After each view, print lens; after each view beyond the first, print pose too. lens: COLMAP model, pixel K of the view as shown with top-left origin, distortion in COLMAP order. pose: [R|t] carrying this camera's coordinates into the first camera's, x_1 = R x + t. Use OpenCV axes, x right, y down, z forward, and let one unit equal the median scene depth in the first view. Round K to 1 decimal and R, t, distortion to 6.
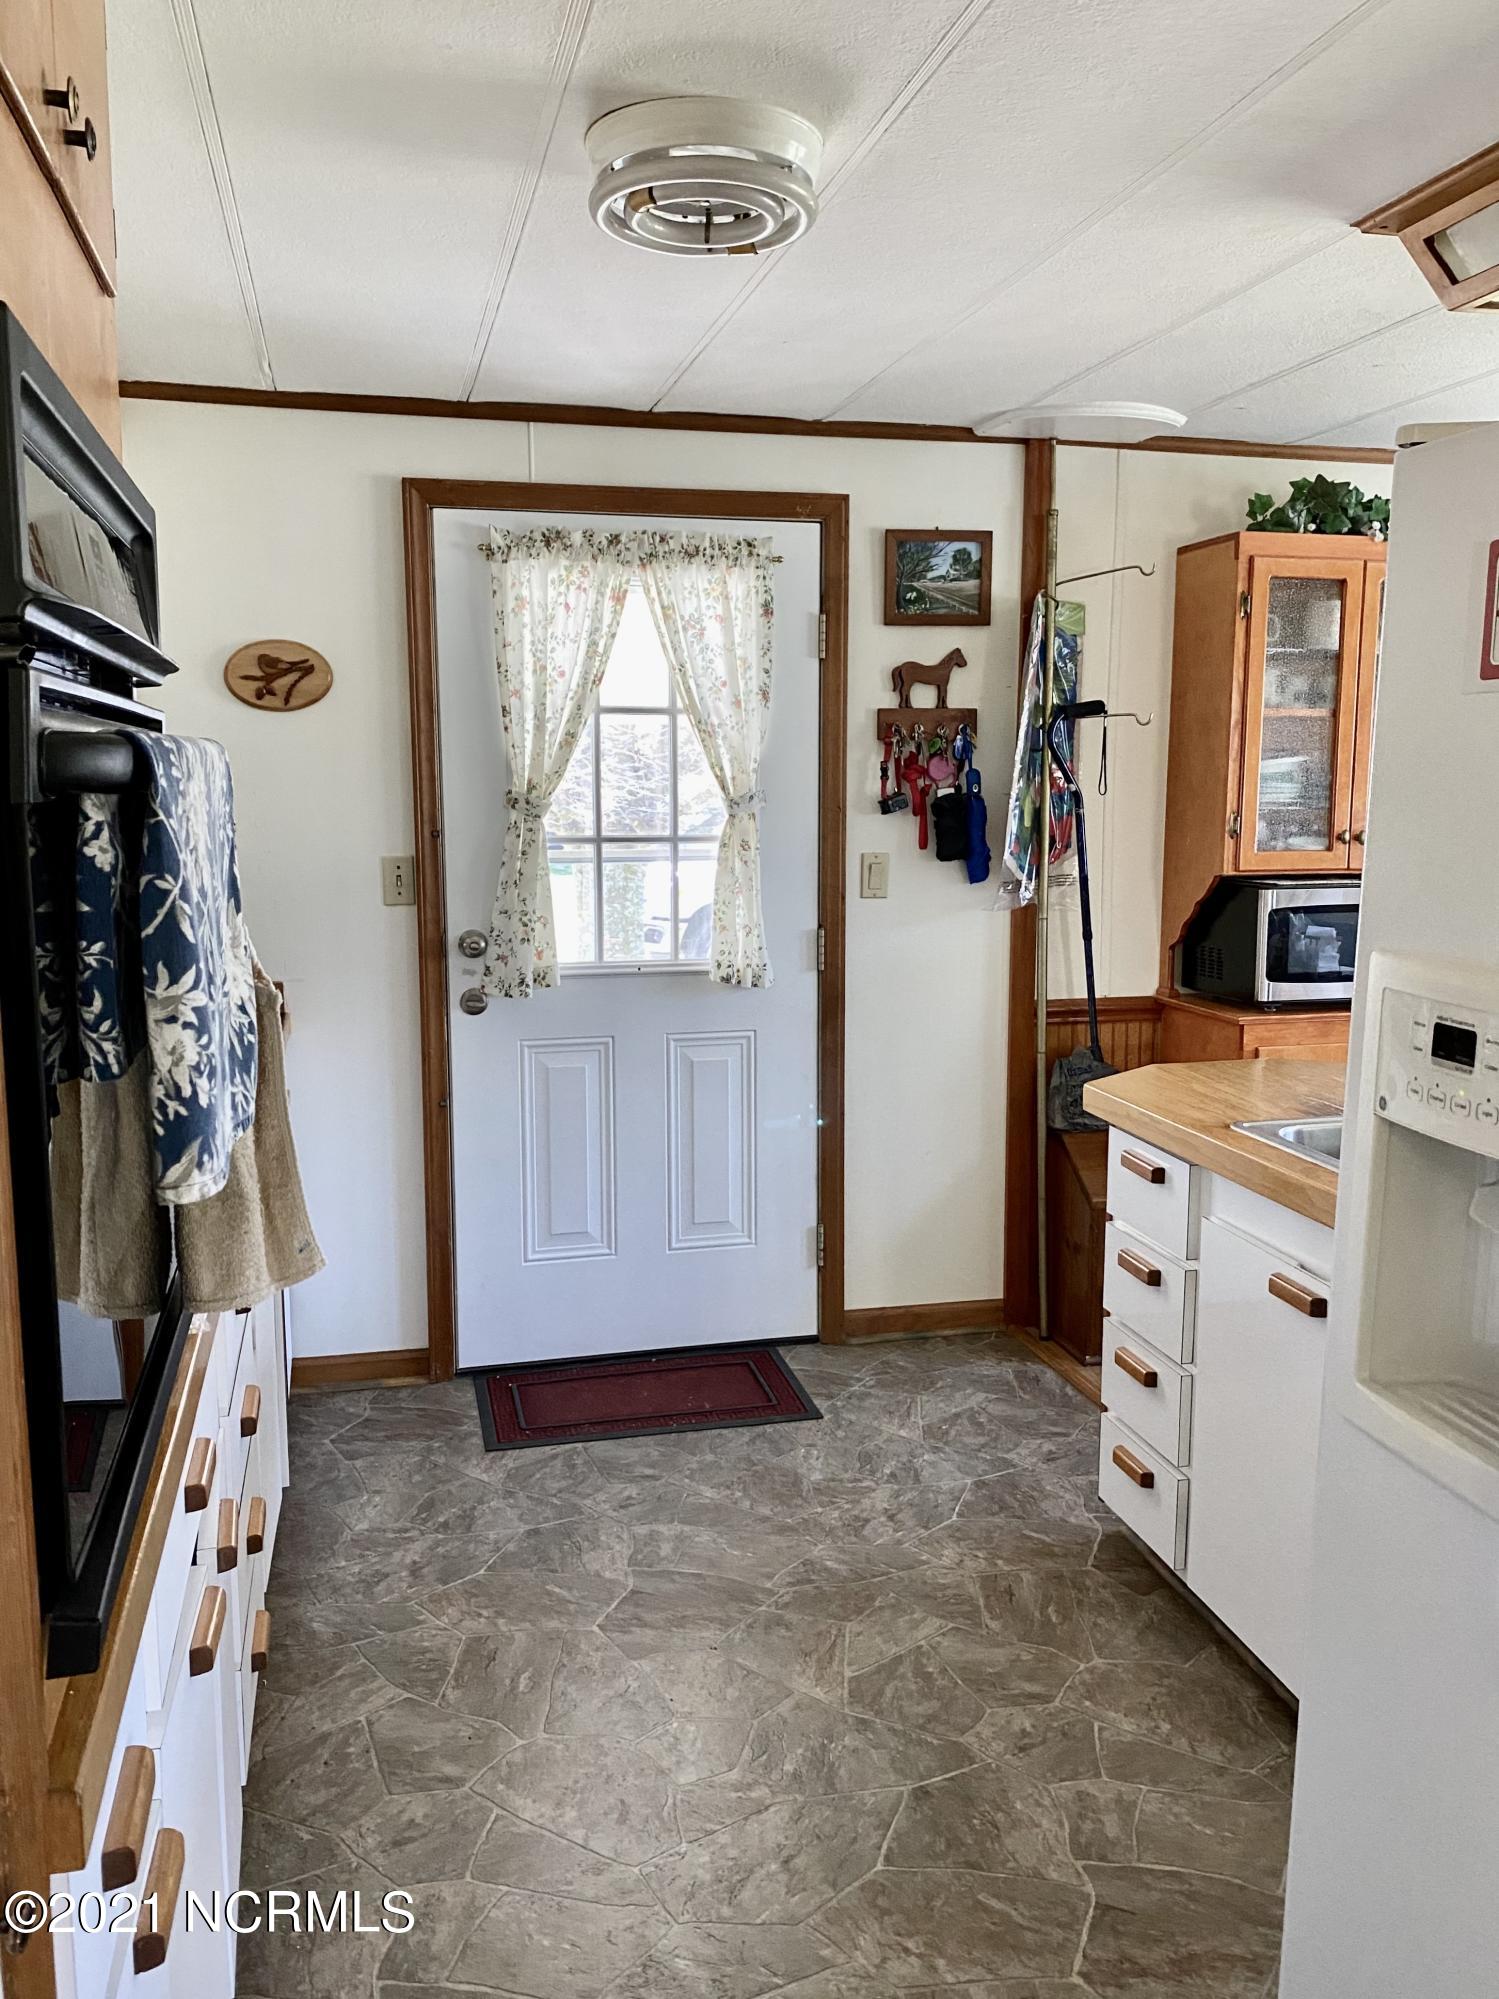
lens RADIAL K [[1774.2, 0, 745.1], [0, 1774.2, 1078.5], [0, 0, 1]] dist [0.145145, -0.578933]
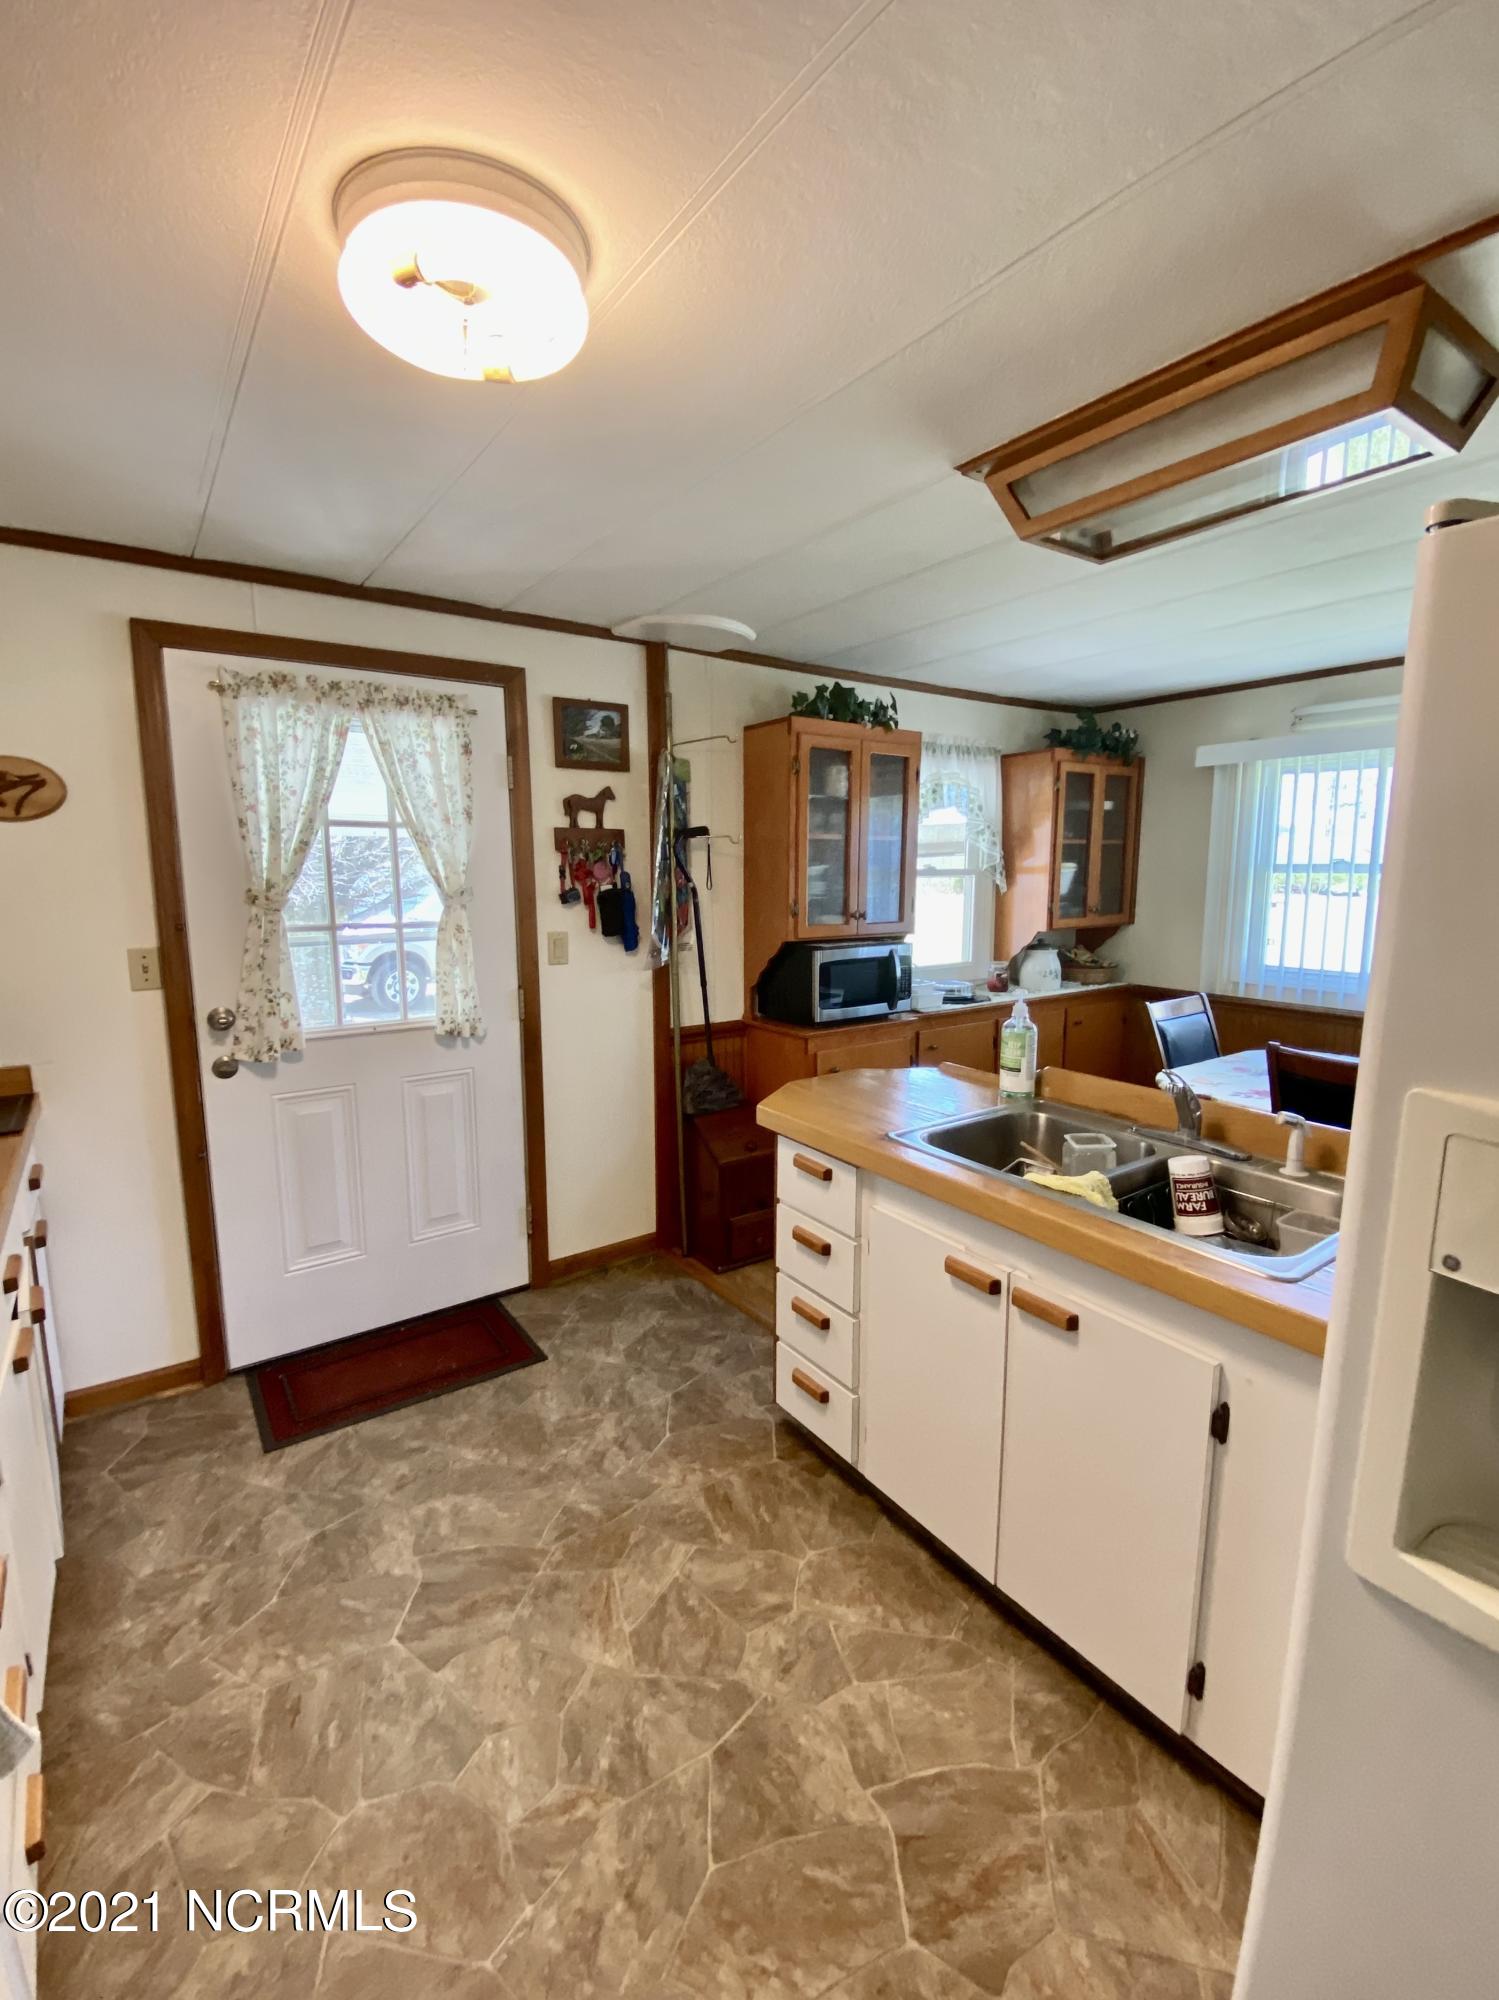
lens RADIAL K [[860.6, 0, 749.5], [0, 860.6, 1000.0], [0, 0, 1]] dist [-0.000269, -0.017560]
pose [[0.917701, -0.056748, 0.393198, -0.055765], [0.061634, 0.998099, 0.000200, -0.067568], [-0.392461, 0.024050, 0.919454, 0.346878]]
